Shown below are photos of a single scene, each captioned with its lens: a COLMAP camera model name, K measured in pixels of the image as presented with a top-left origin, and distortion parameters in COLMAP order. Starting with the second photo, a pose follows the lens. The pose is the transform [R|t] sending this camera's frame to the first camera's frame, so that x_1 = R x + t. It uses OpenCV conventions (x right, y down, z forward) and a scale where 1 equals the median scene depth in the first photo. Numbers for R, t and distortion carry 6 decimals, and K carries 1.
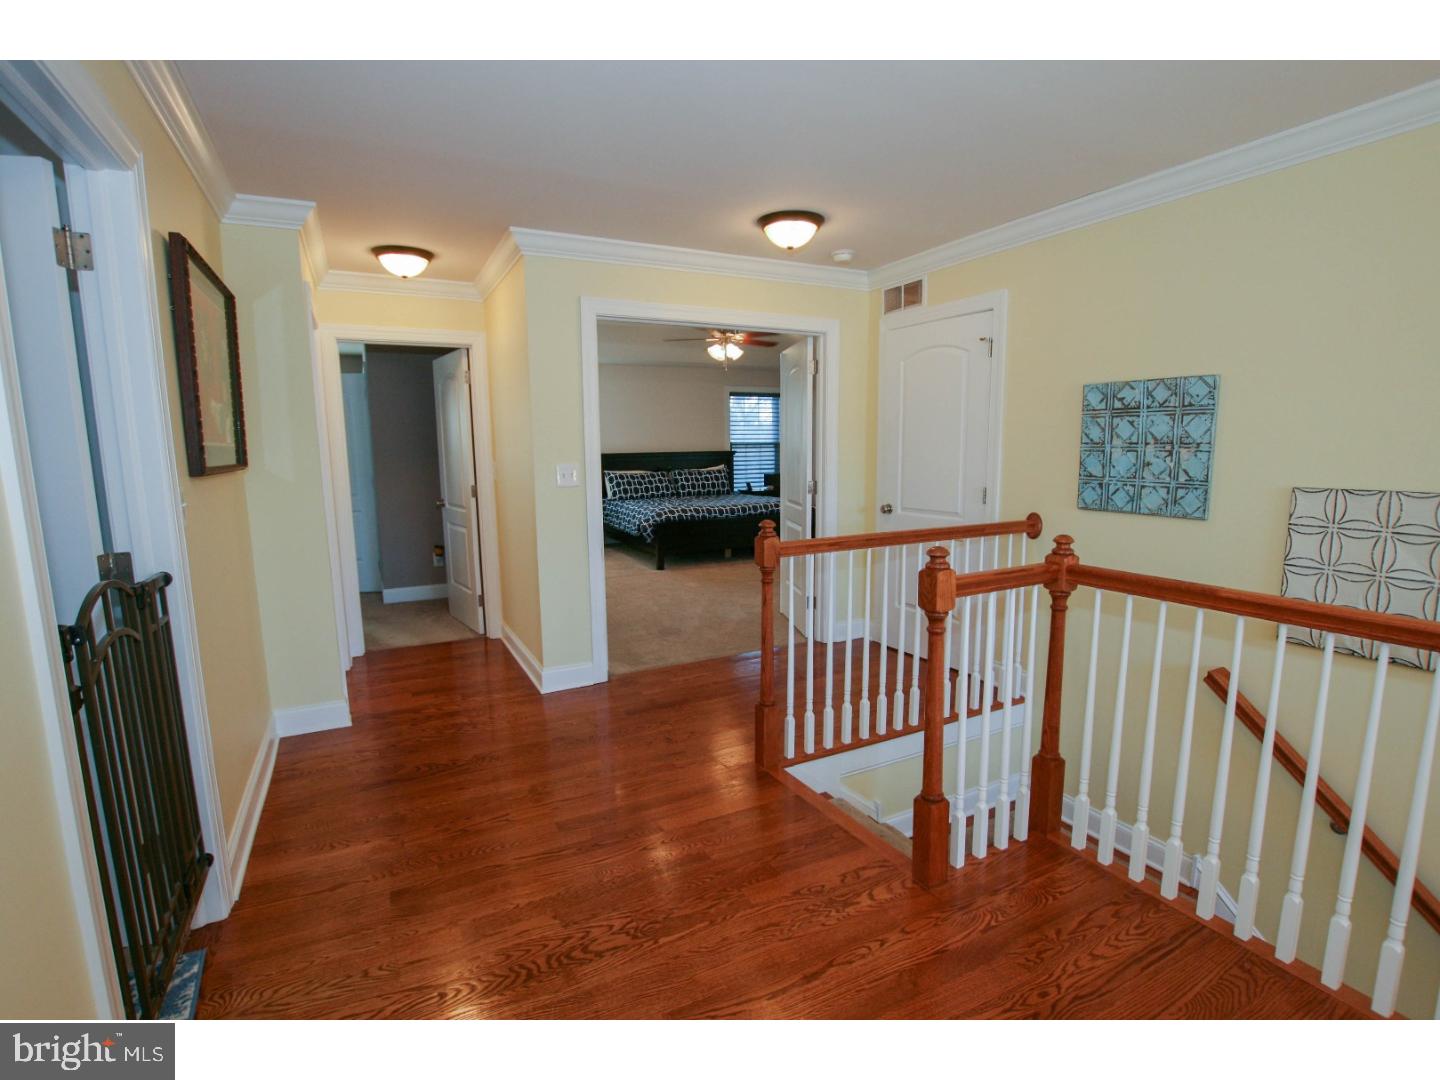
lens RADIAL K [[699.4, 0, 719.6], [0, 699.4, 548.9], [0, 0, 1]] dist [-0.012703, -0.000083]
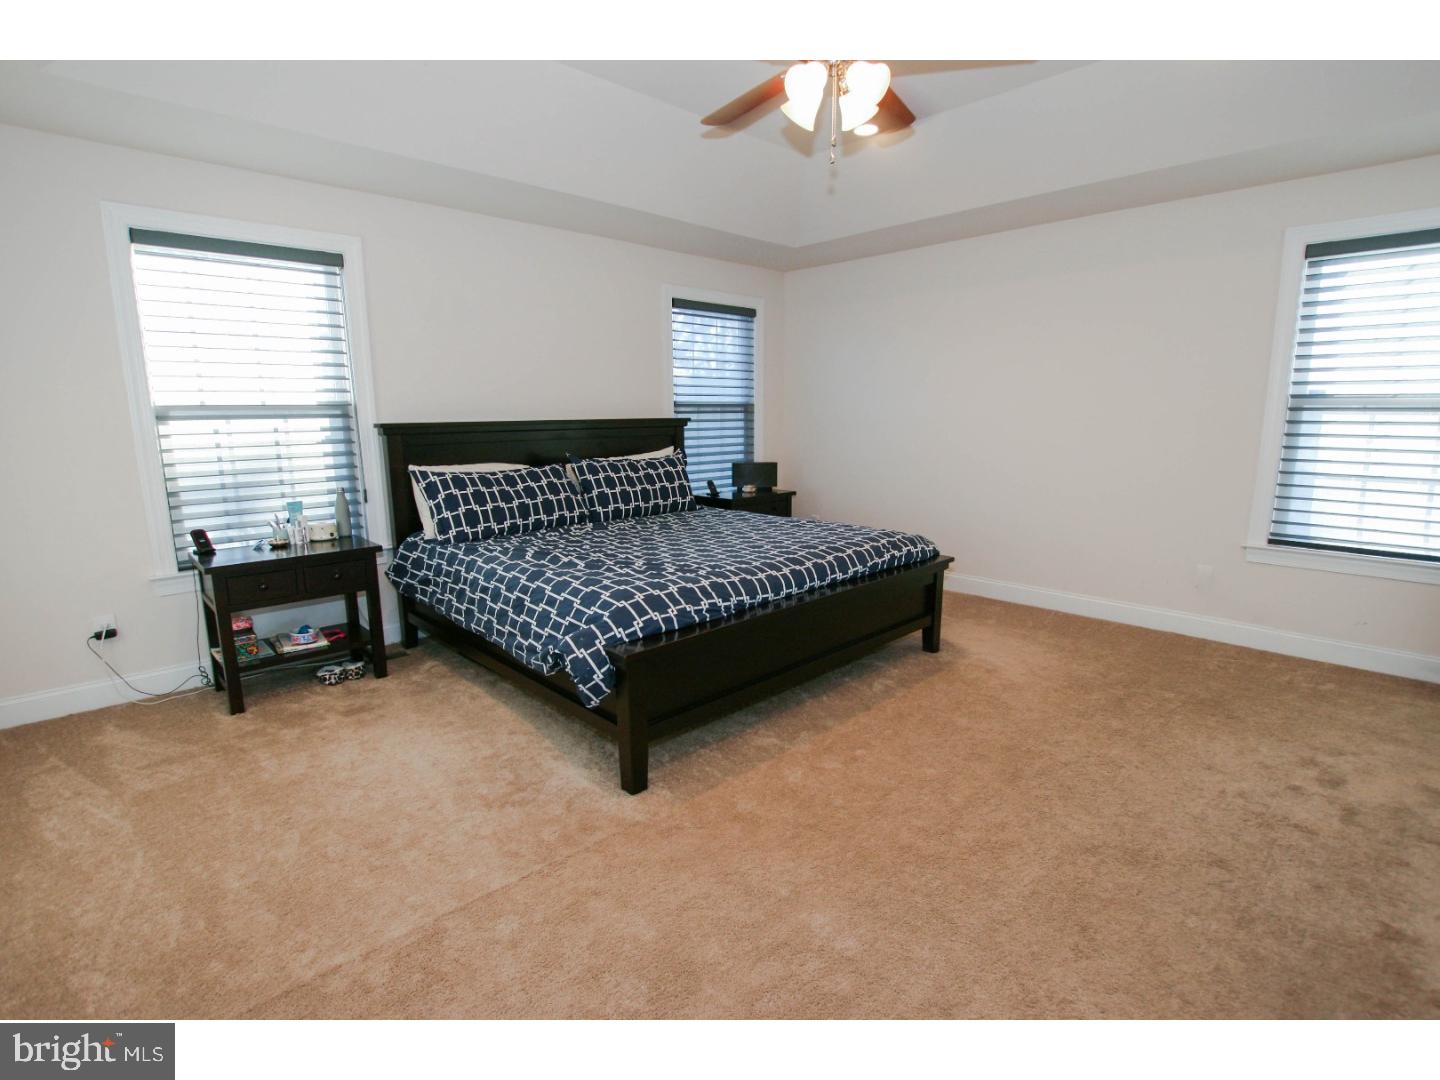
lens RADIAL K [[699.4, 0, 721.0], [0, 699.4, 539.7], [0, 0, 1]] dist [-0.012703, -0.000083]
pose [[0.957734, -0.044072, 0.284258, -0.105825], [0.035164, 0.998720, 0.036366, -0.075289], [-0.285497, -0.024833, 0.958058, 0.544562]]
